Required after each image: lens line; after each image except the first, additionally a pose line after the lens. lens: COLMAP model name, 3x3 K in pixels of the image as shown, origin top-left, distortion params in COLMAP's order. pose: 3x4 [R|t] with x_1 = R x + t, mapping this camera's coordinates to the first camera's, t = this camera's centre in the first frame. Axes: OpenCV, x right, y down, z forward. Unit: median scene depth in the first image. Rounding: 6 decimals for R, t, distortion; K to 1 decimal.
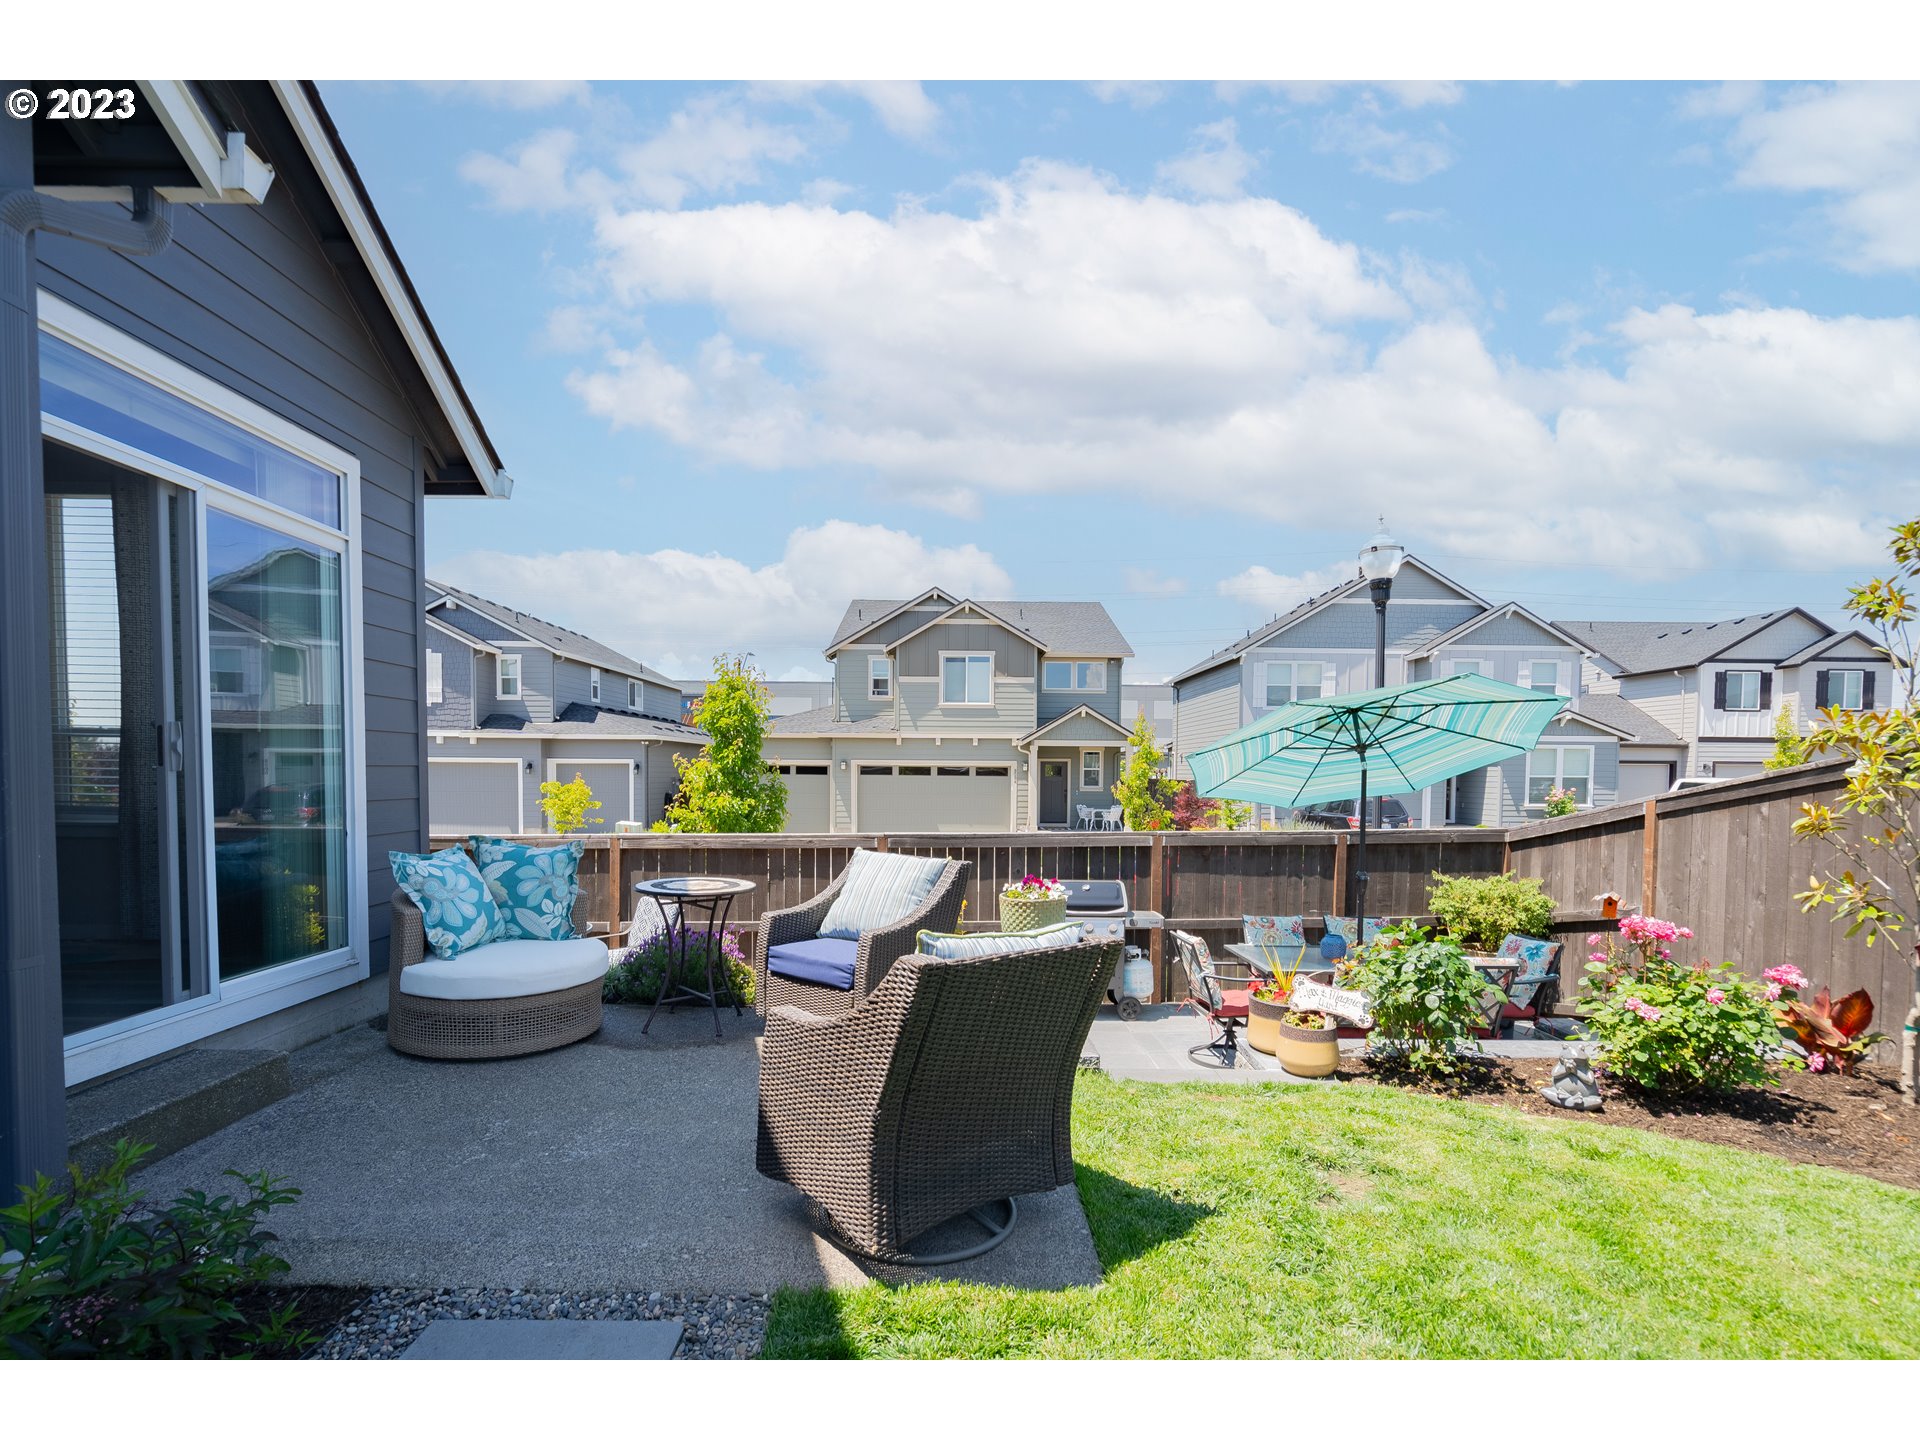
lens RADIAL K [[901.1, 0, 958.7], [0, 901.1, 766.7], [0, 0, 1]] dist [0.000971, -0.000262]
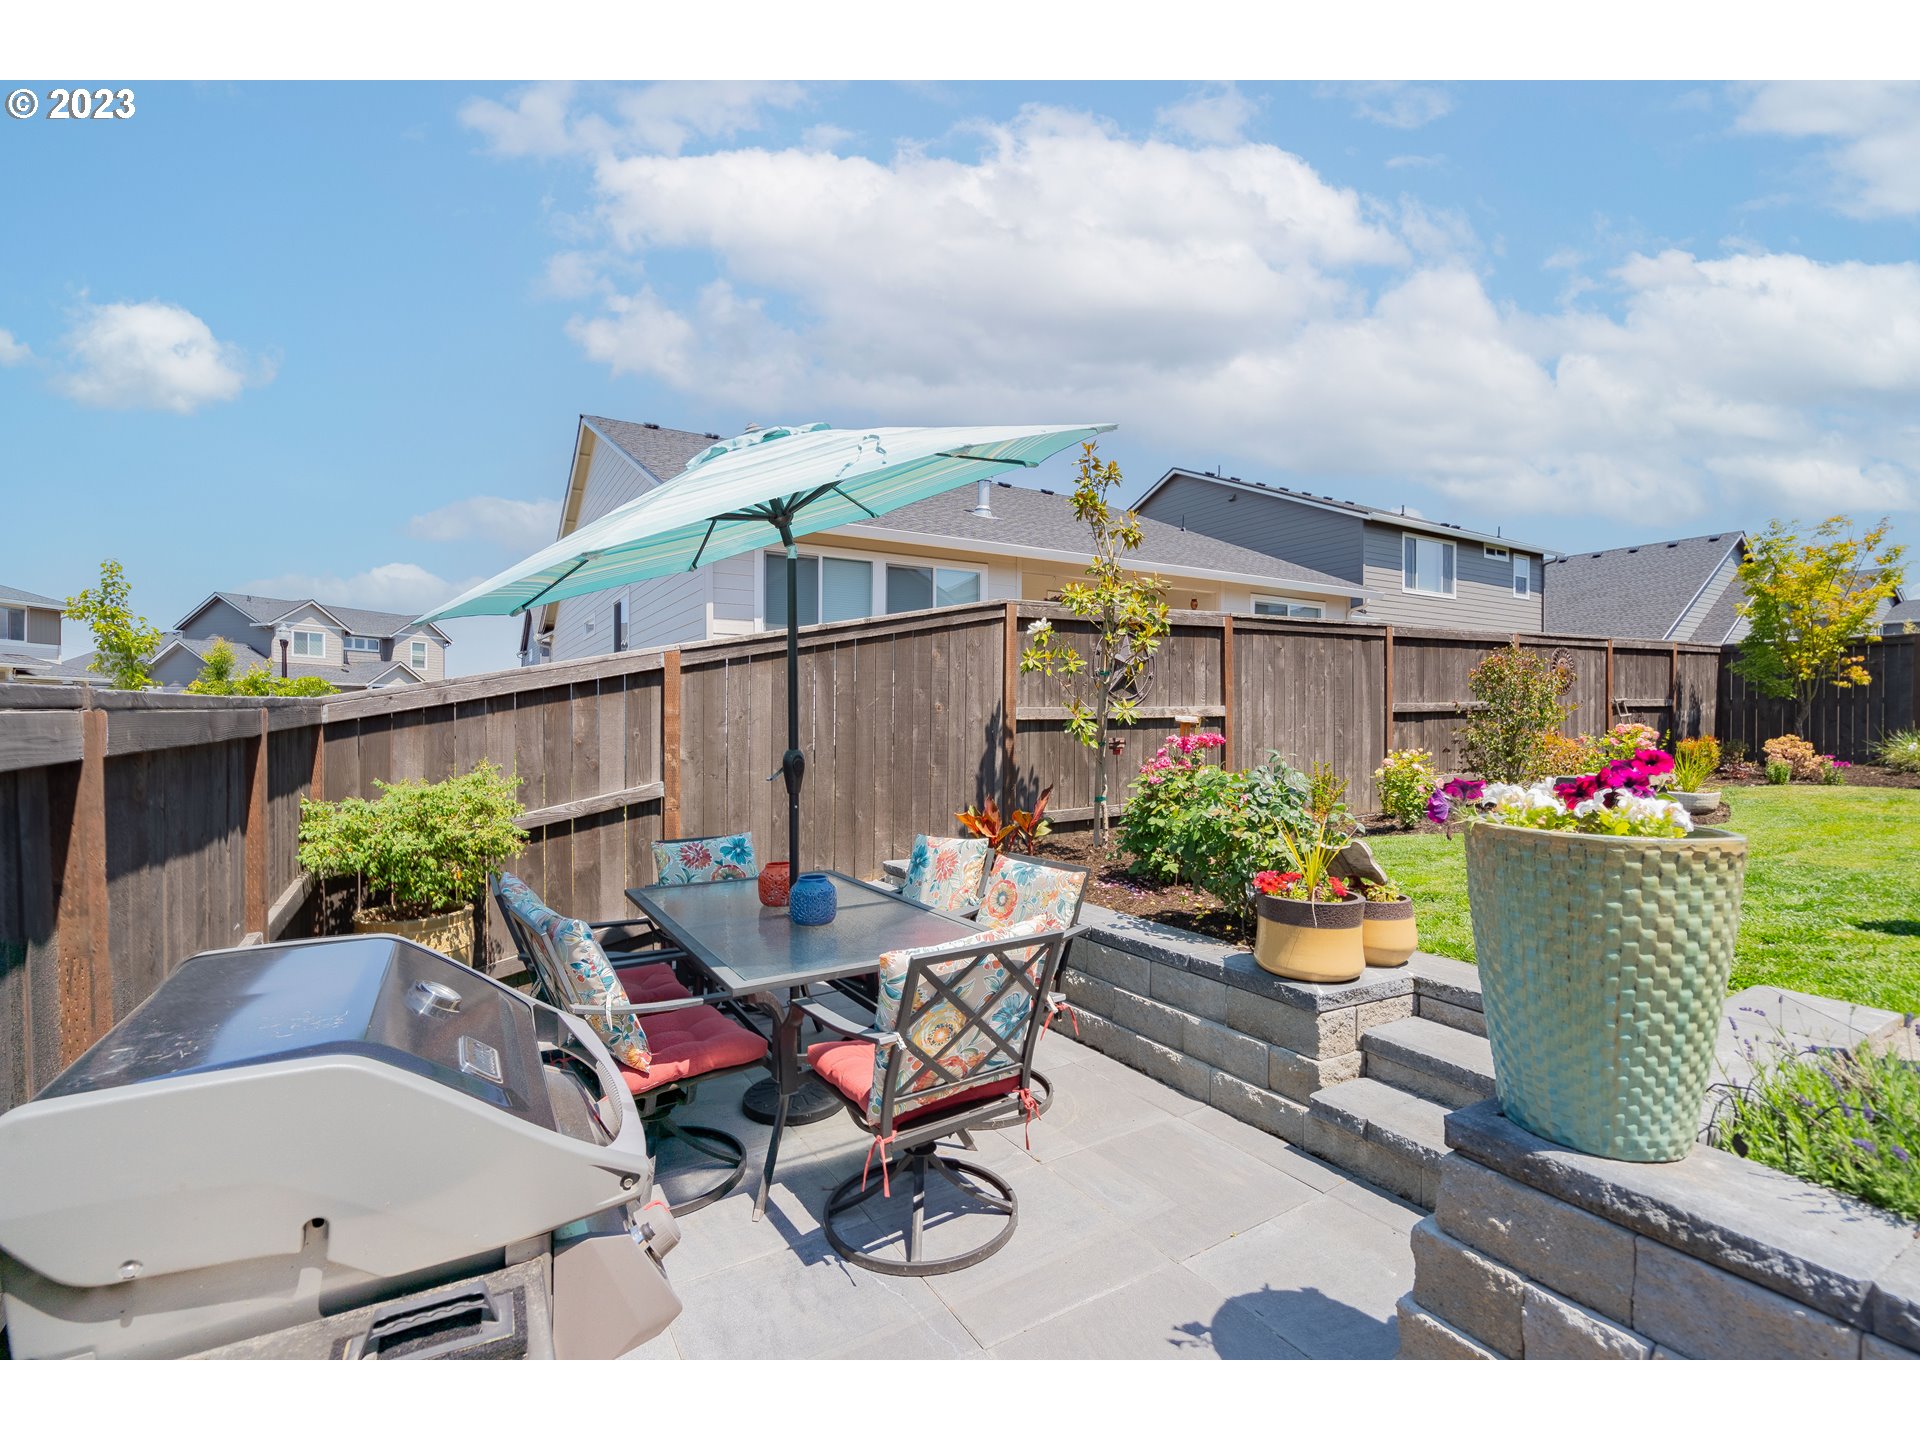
lens RADIAL K [[873.8, 0, 961.3], [0, 873.8, 723.8], [0, 0, 1]] dist [-0.004623, 0.000767]
pose [[-0.504882, -0.009059, 0.863141, -0.040623], [-0.008464, 0.999949, 0.005544, 0.089338], [-0.863147, -0.004507, -0.504932, 1.078908]]
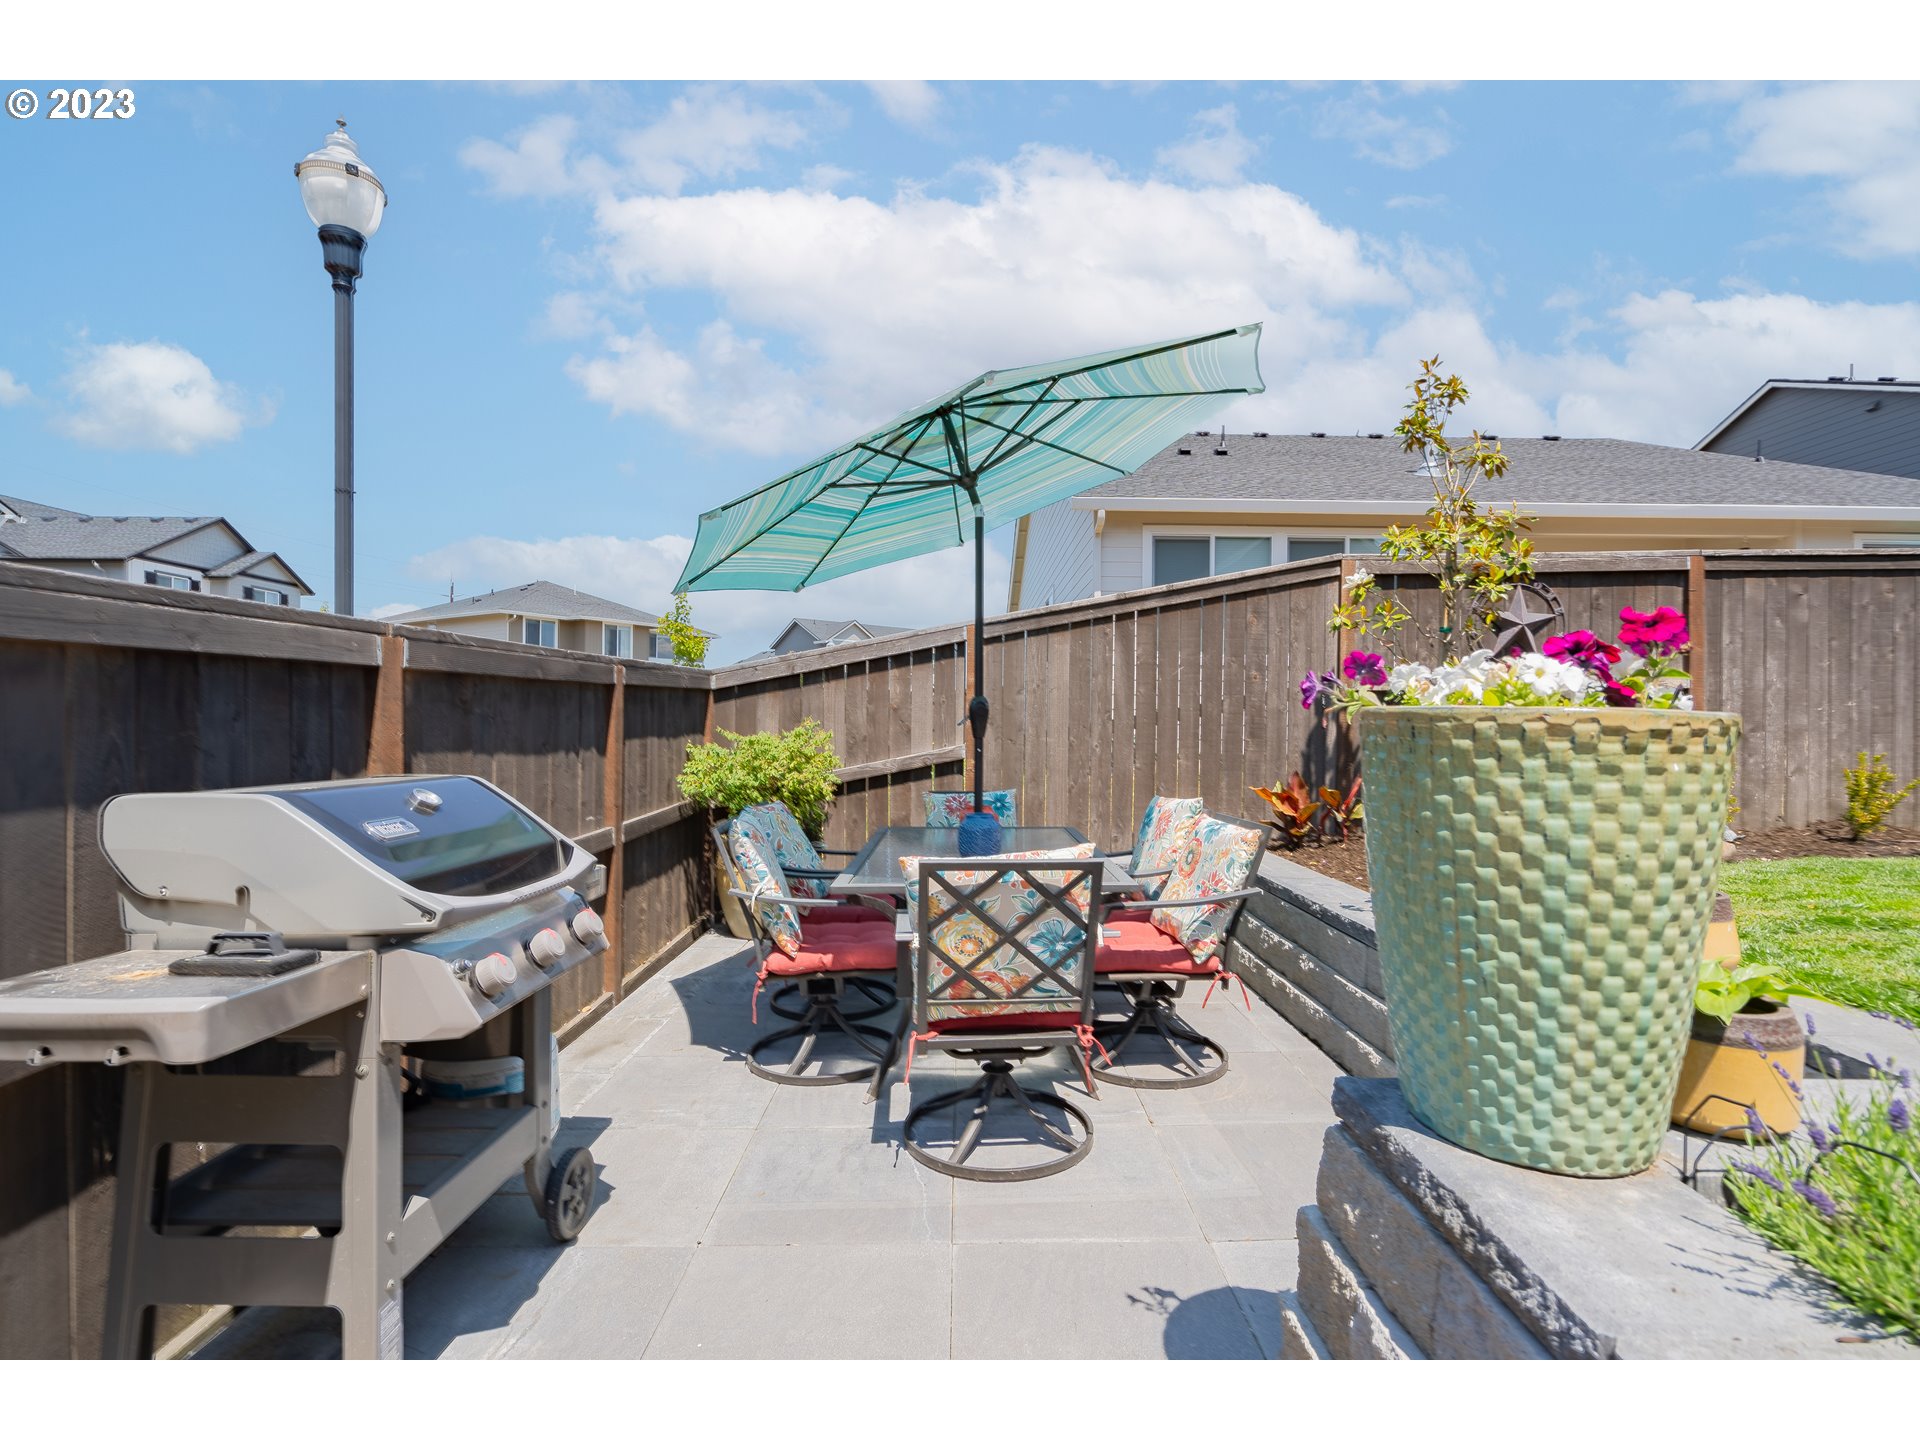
lens RADIAL K [[885.5, 0, 960.0], [0, 885.5, 720.0], [0, 0, 1]] dist [-0.003677, 0.000164]
pose [[-0.000338, -0.004529, 0.999990, -0.094230], [-0.012962, 0.999906, 0.004525, 0.117508], [-0.999916, -0.012961, -0.000397, 0.932320]]
